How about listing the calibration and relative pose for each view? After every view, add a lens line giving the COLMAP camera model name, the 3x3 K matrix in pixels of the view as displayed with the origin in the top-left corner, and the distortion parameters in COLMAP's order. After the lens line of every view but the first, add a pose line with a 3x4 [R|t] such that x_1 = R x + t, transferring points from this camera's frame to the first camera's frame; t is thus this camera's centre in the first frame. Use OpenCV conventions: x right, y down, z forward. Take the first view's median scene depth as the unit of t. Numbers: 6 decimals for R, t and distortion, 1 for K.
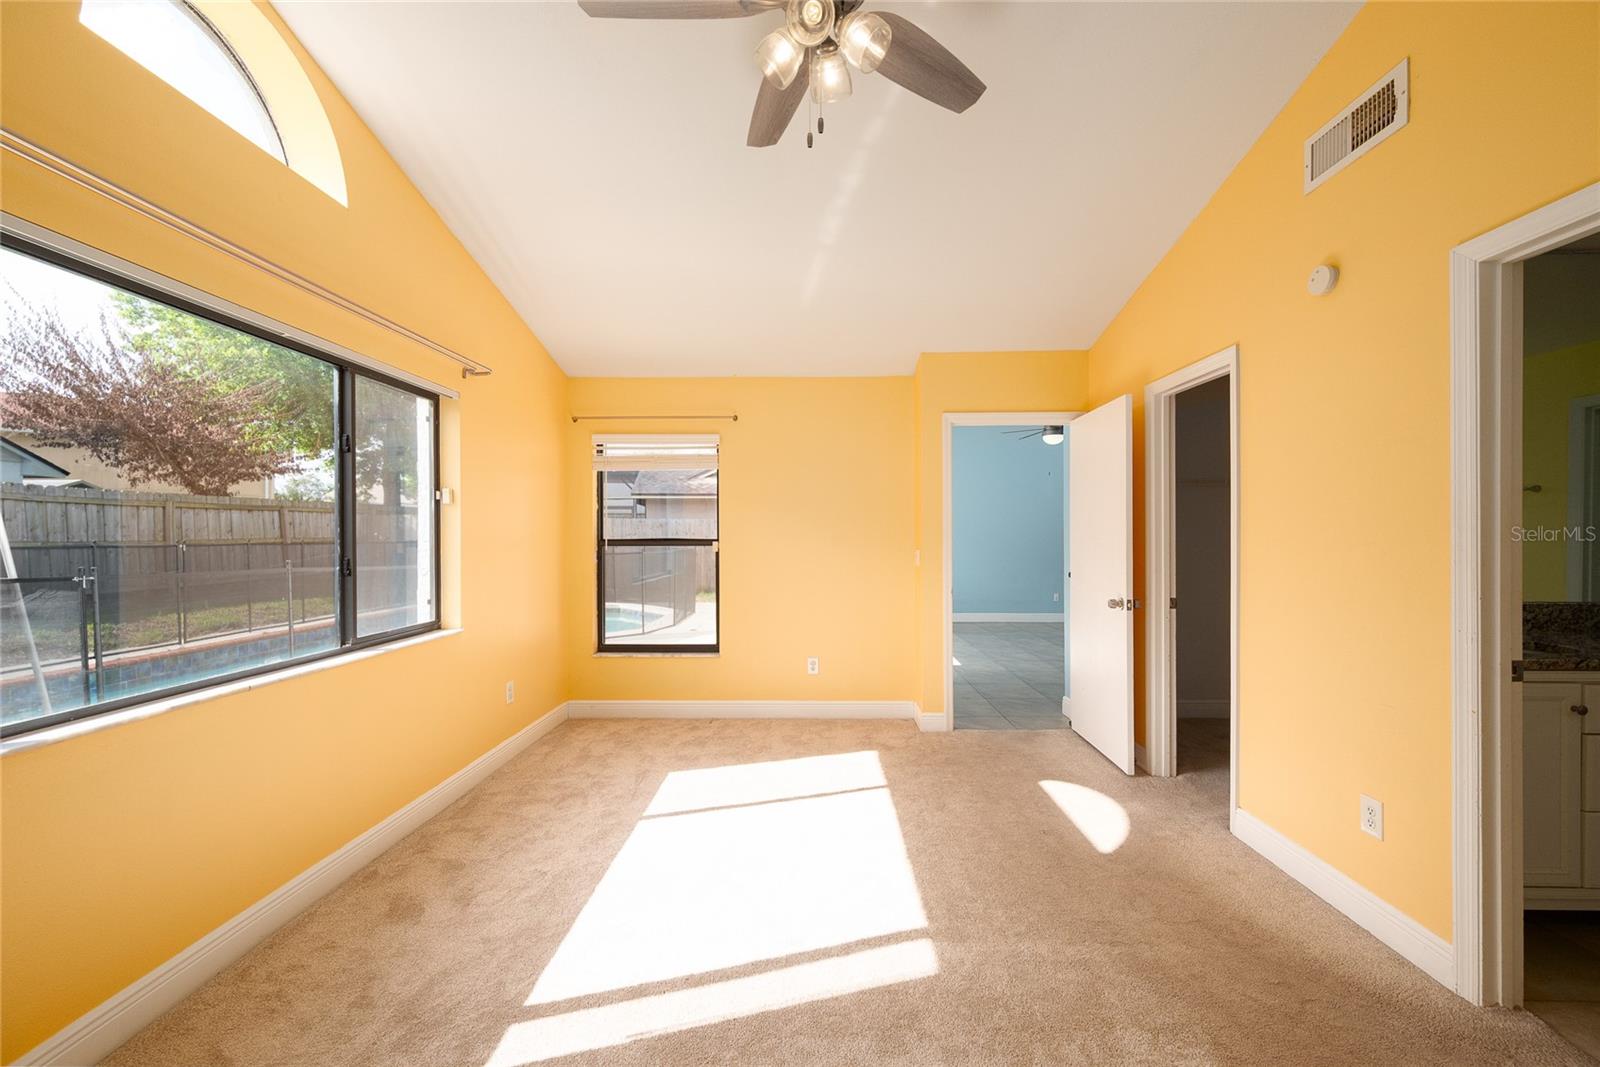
lens RADIAL K [[631.3, 0, 805.9], [0, 631.3, 535.6], [0, 0, 1]] dist [-0.000872, 0.000087]
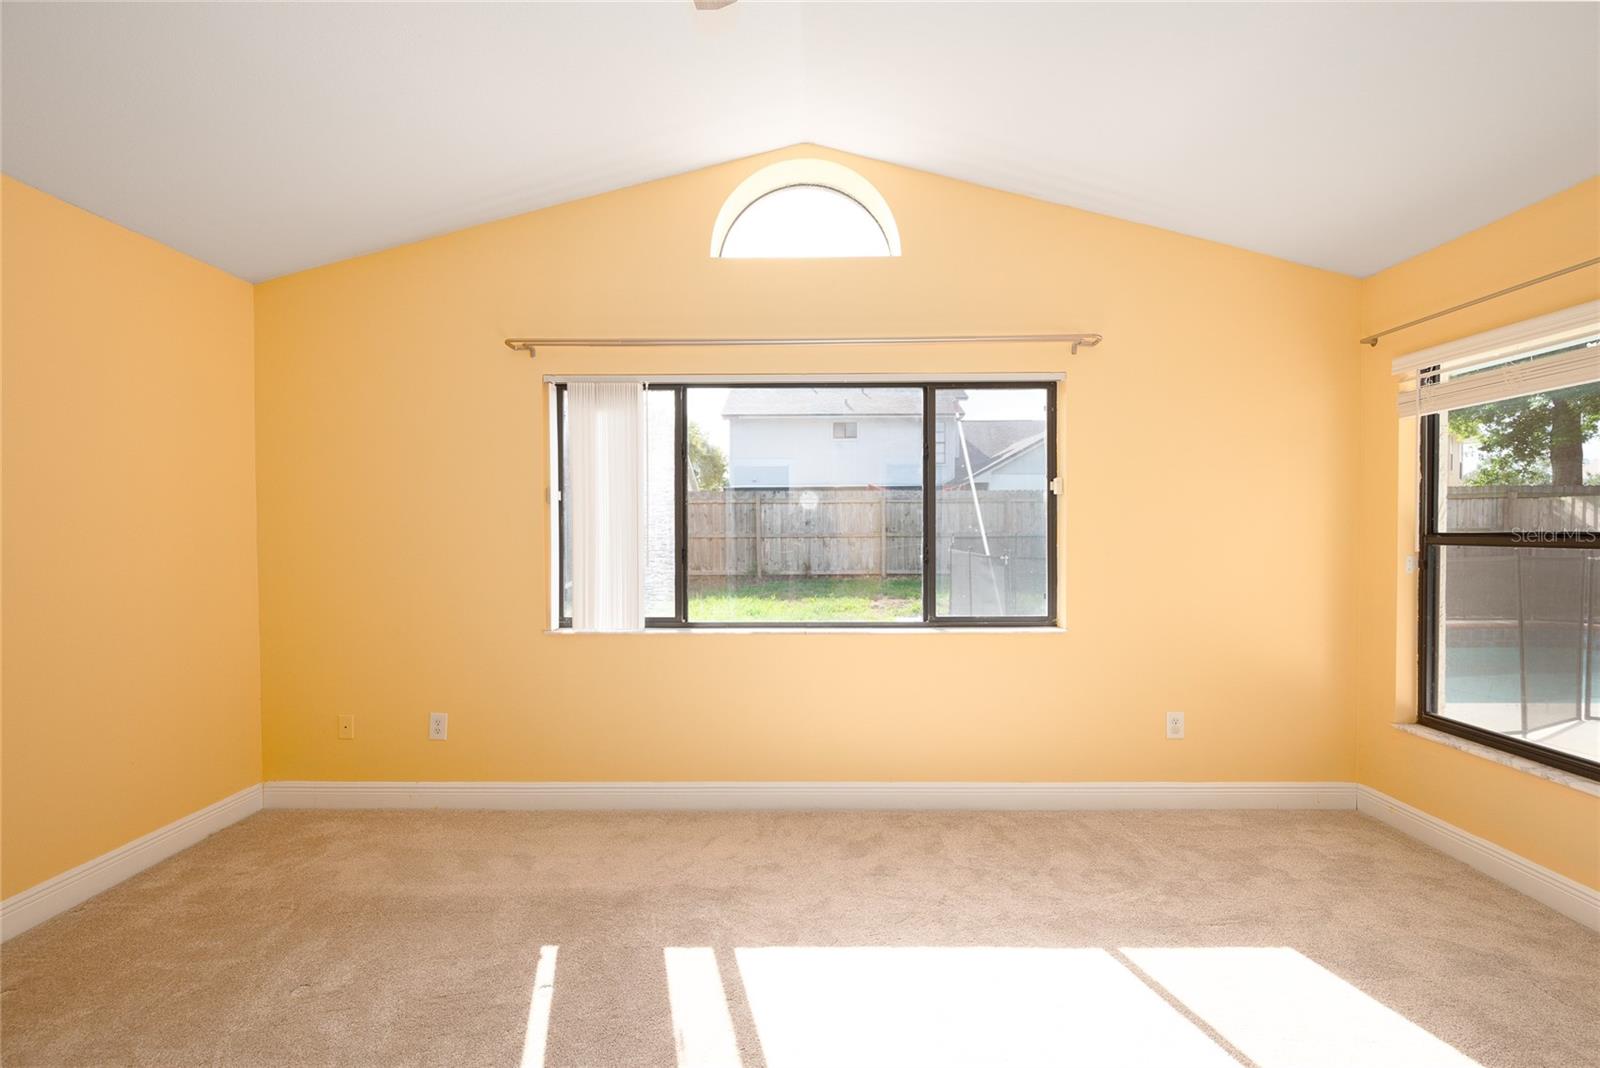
lens RADIAL K [[631.3, 0, 805.9], [0, 631.3, 536.1], [0, 0, 1]] dist [-0.000872, 0.000087]
pose [[0.010870, 0.009377, -0.999897, 0.320794], [0.005754, 0.999939, 0.009440, 0.001095], [0.999924, -0.005856, 0.010815, 0.537814]]
